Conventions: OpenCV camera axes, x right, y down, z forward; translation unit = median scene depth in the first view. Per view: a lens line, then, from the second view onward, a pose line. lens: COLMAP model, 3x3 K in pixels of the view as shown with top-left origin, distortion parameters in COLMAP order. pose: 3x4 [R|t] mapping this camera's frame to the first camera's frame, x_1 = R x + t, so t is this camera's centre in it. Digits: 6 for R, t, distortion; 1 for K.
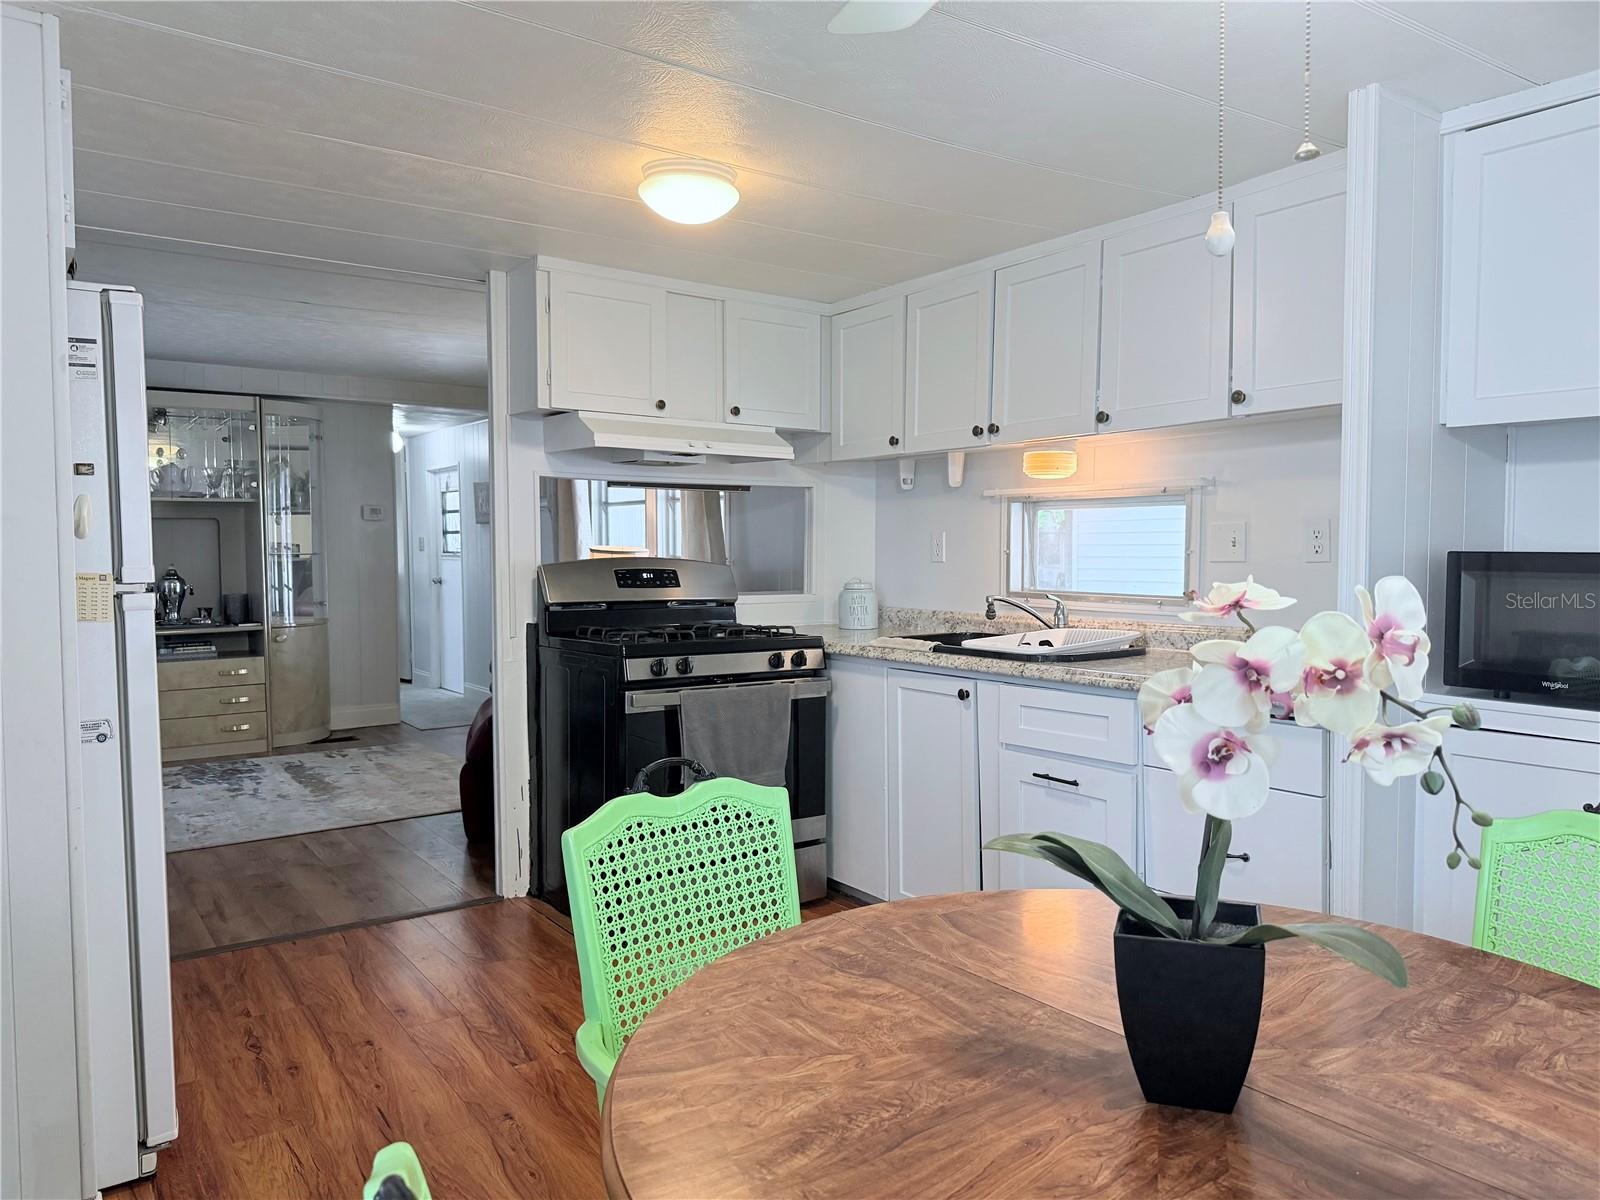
lens RADIAL K [[1119.2, 0, 800.0], [0, 1119.2, 600.0], [0, 0, 1]] dist [0.072946, -0.115718]
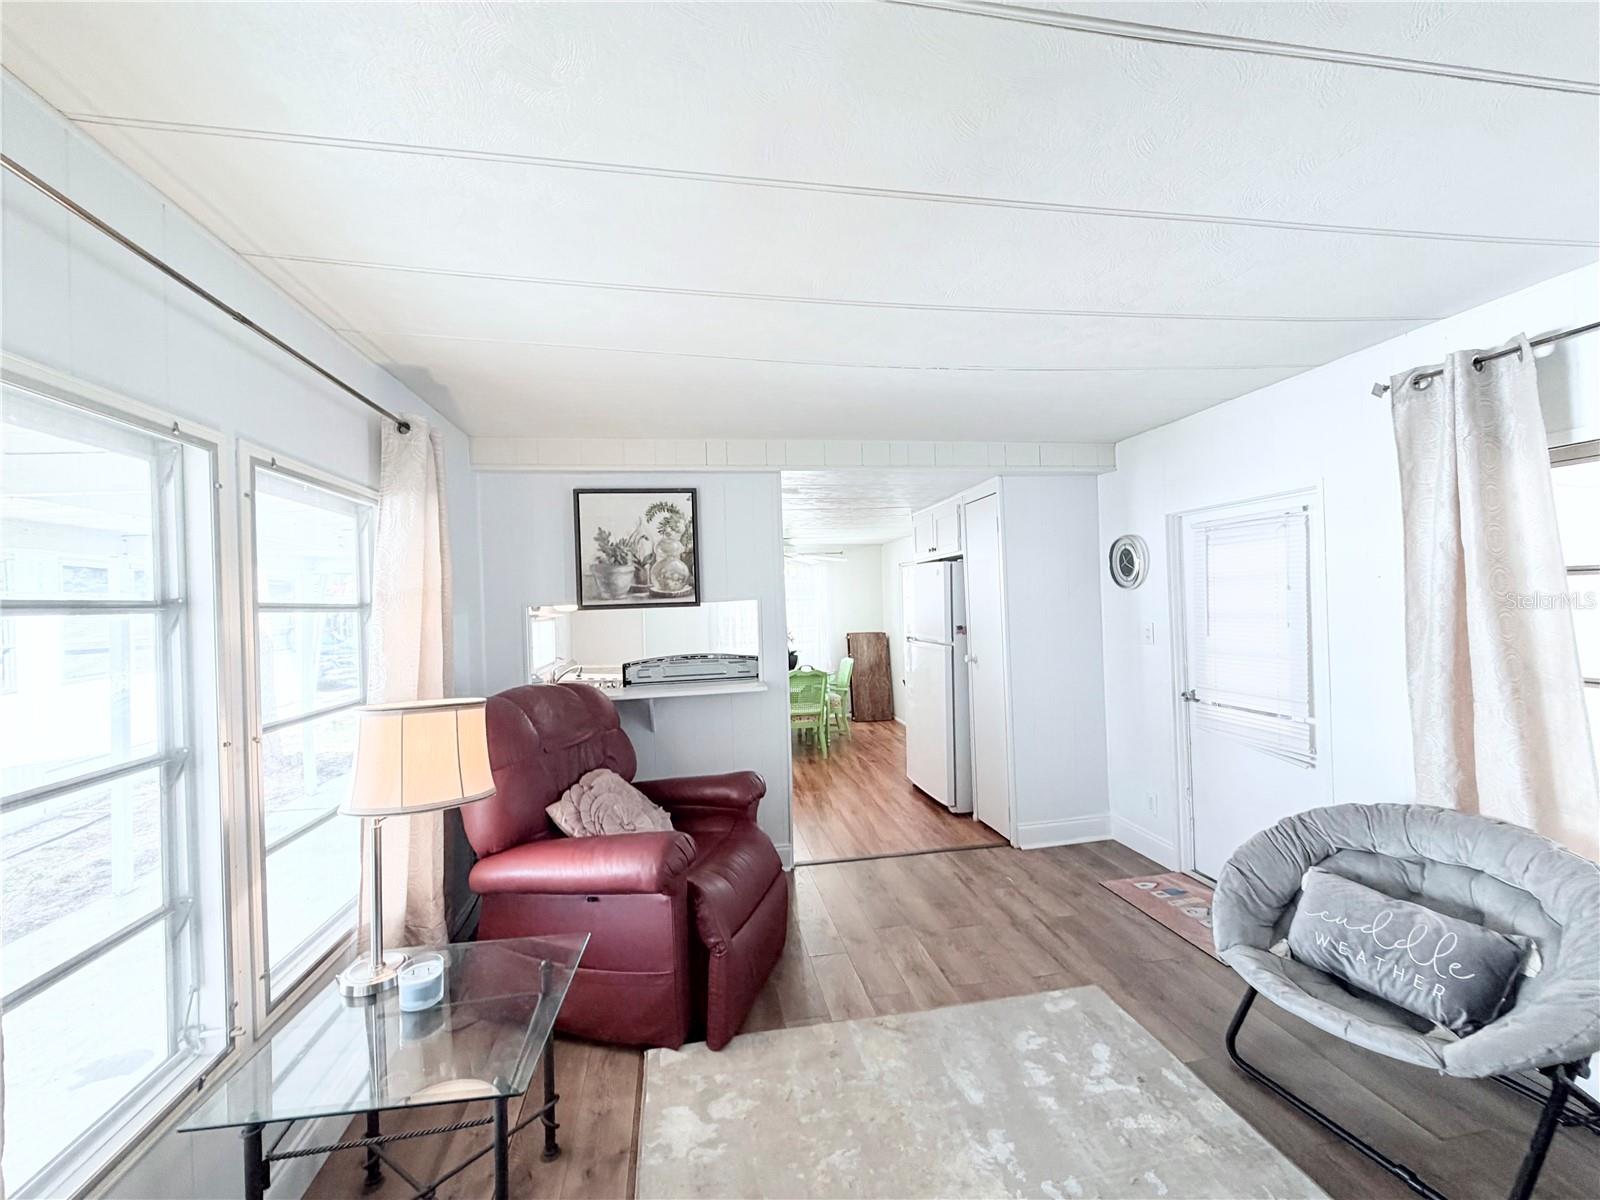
lens RADIAL K [[639.9, 0, 794.9], [0, 639.9, 601.4], [0, 0, 1]] dist [-0.000351, 0.000044]
pose [[-0.902116, 0.033080, 0.430224, -0.700093], [0.058334, 0.997253, 0.045639, -0.155782], [-0.427533, 0.066269, -0.901568, 1.875085]]
